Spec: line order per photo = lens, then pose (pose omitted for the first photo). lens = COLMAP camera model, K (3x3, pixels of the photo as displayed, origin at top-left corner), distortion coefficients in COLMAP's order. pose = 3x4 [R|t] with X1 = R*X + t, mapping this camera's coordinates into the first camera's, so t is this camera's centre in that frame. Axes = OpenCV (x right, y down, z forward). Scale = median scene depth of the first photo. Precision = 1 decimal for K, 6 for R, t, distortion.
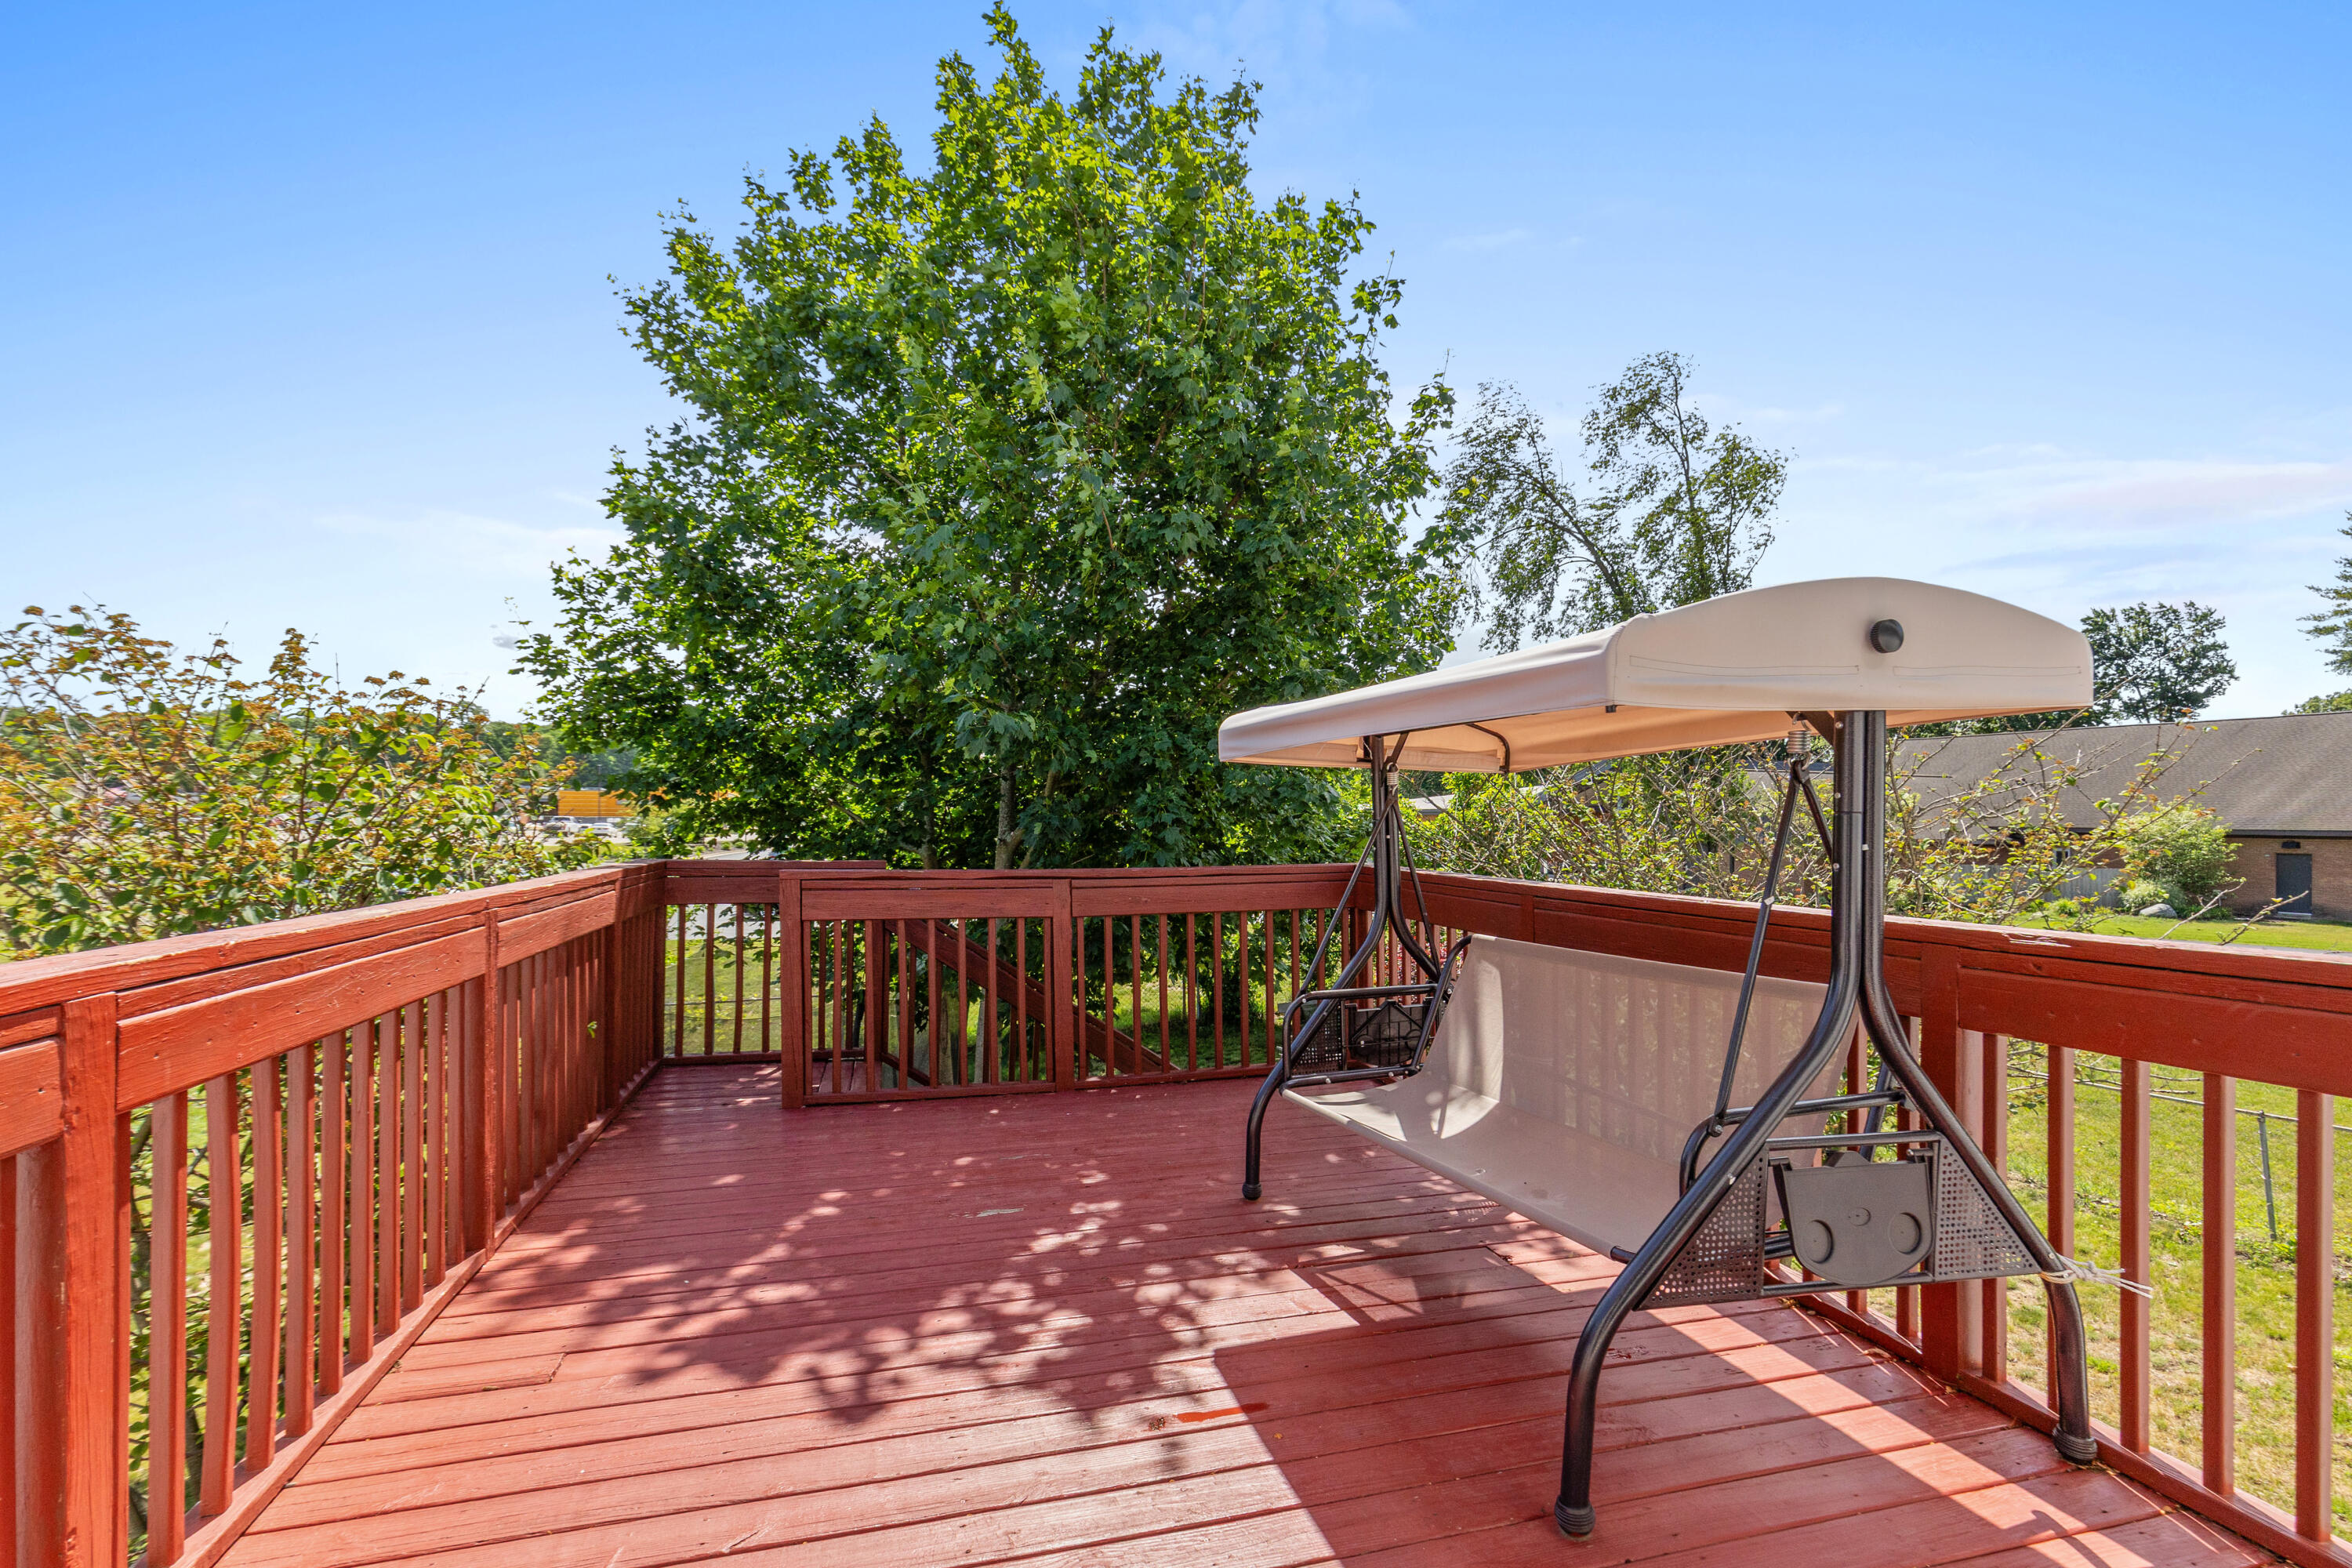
lens RADIAL K [[1083.3, 0, 1167.9], [0, 1083.3, 791.7], [0, 0, 1]] dist [0.007325, -0.000404]
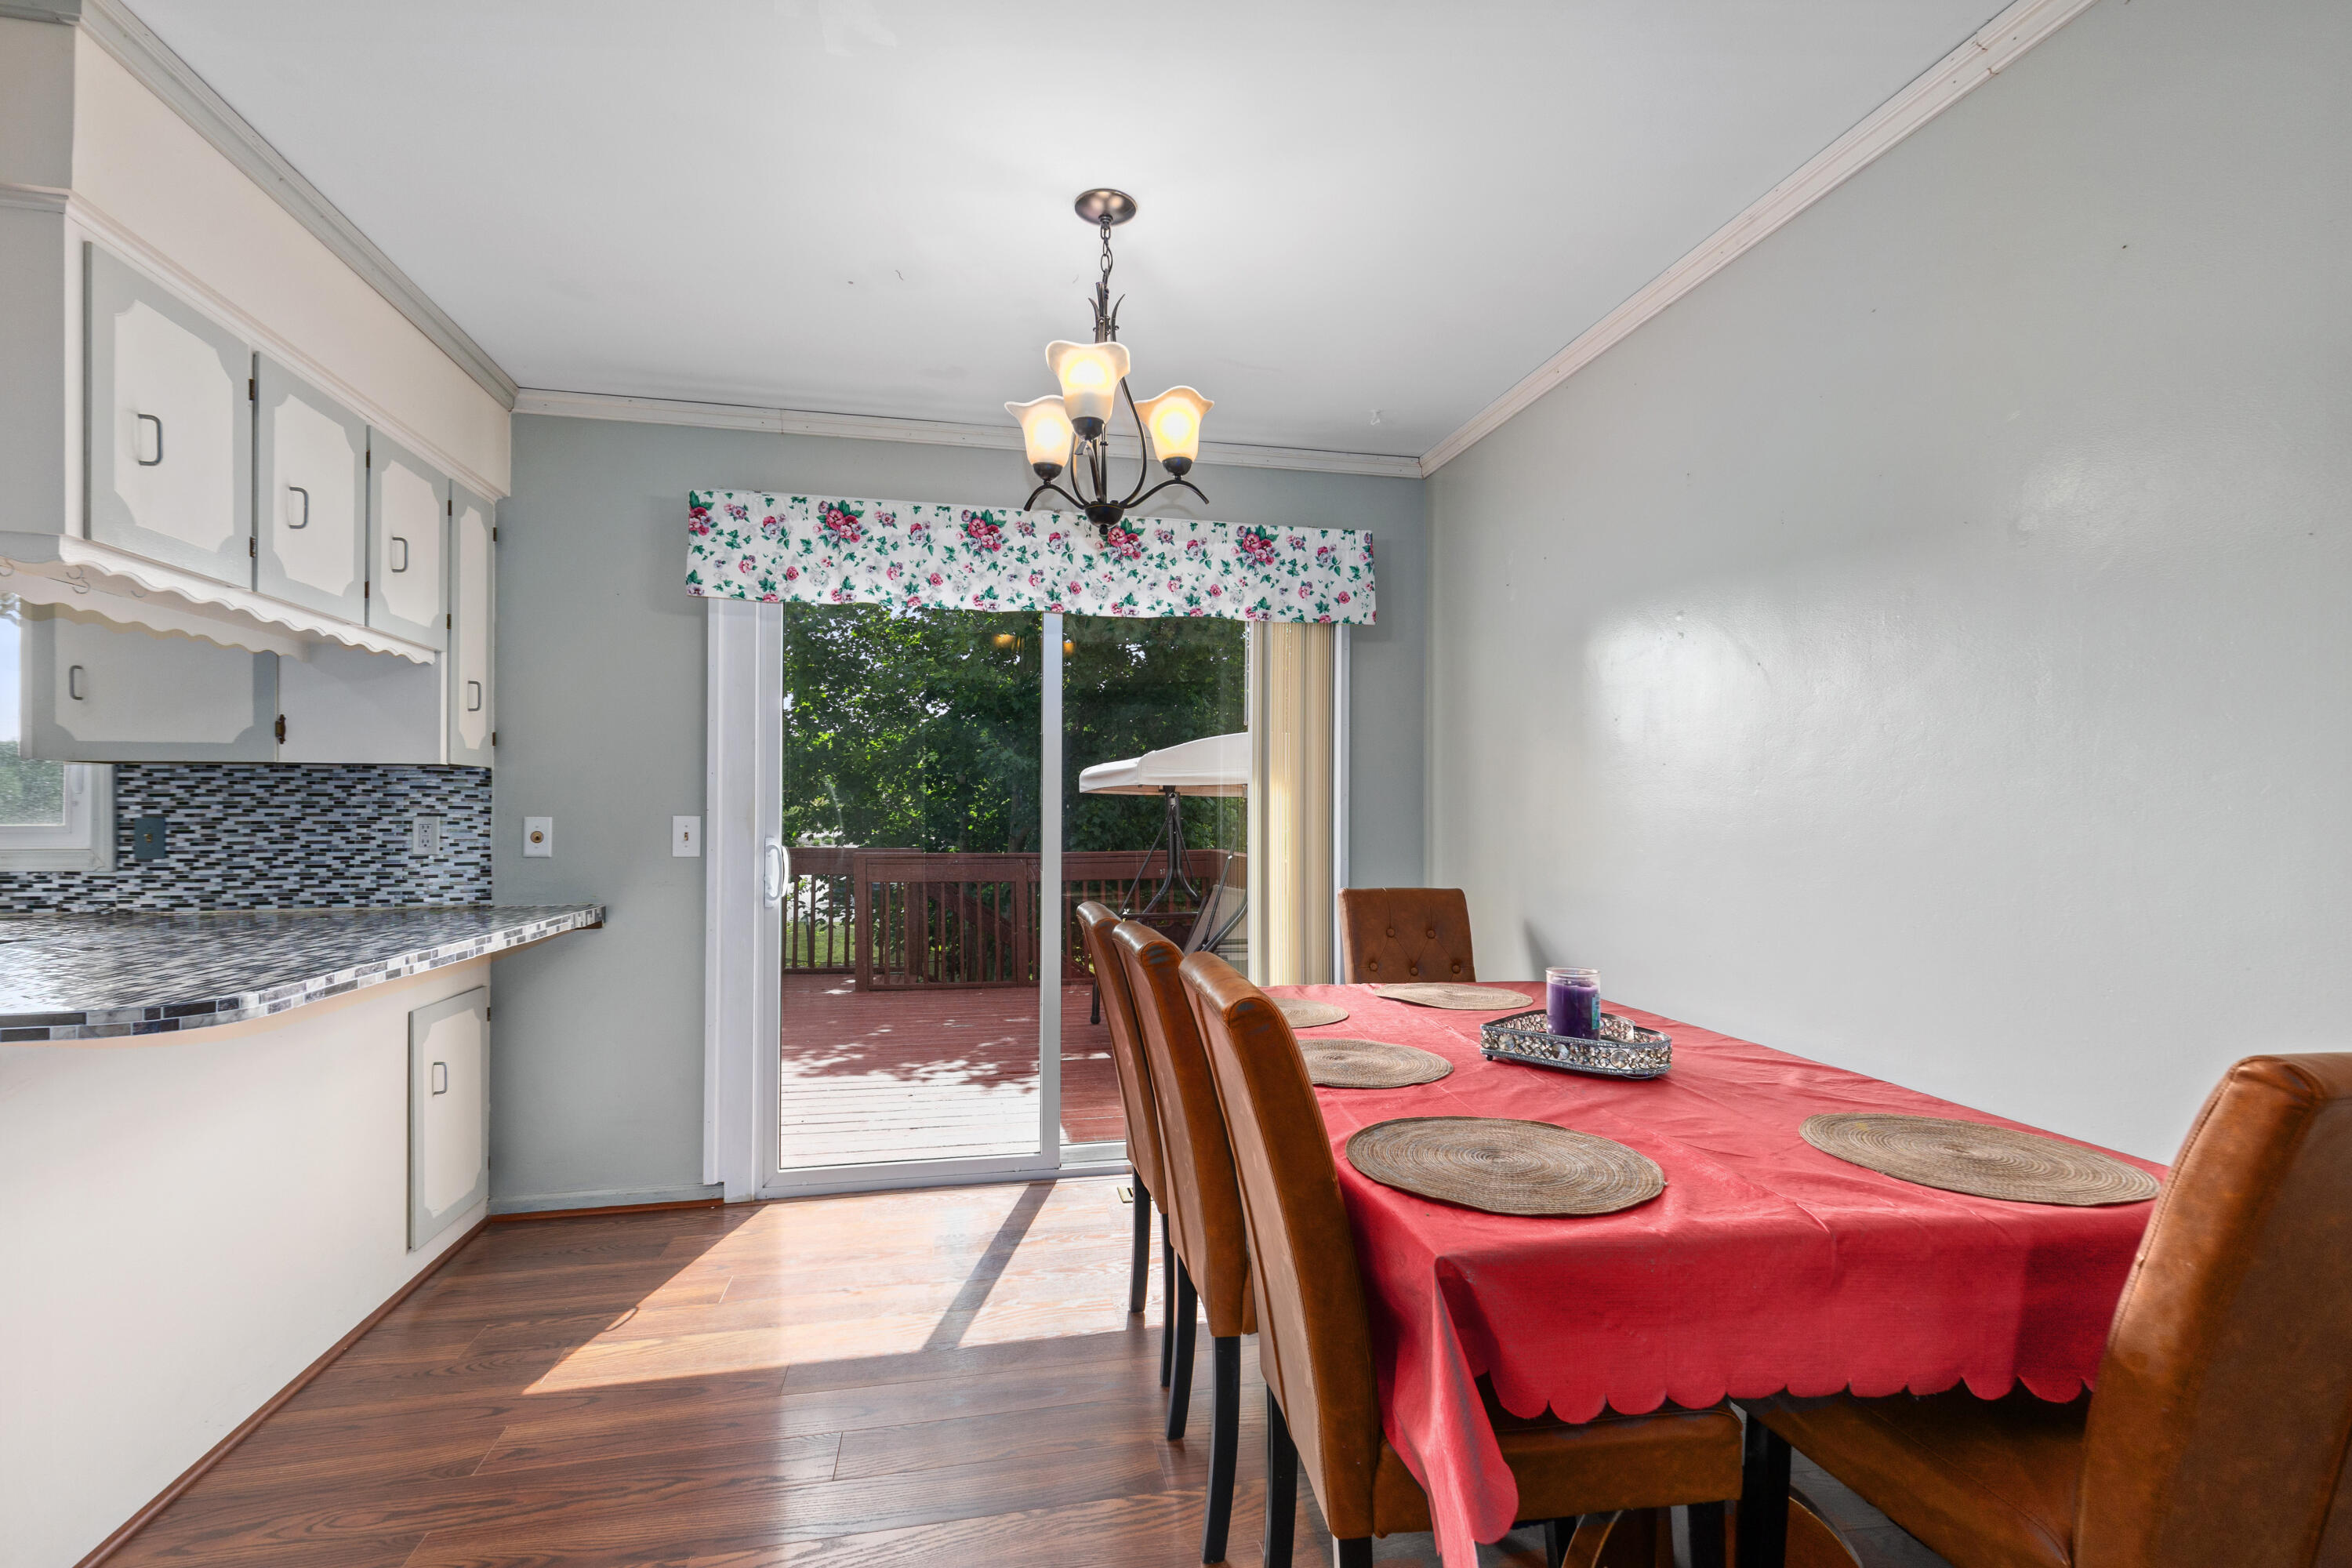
lens RADIAL K [[1083.3, 0, 1167.9], [0, 1083.3, 791.7], [0, 0, 1]] dist [0.007325, -0.000404]
pose [[0.997326, -0.000698, -0.073078, 0.134964], [0.000745, 1.000000, 0.000614, -0.011380], [0.073077, -0.000667, 0.997326, -0.346157]]
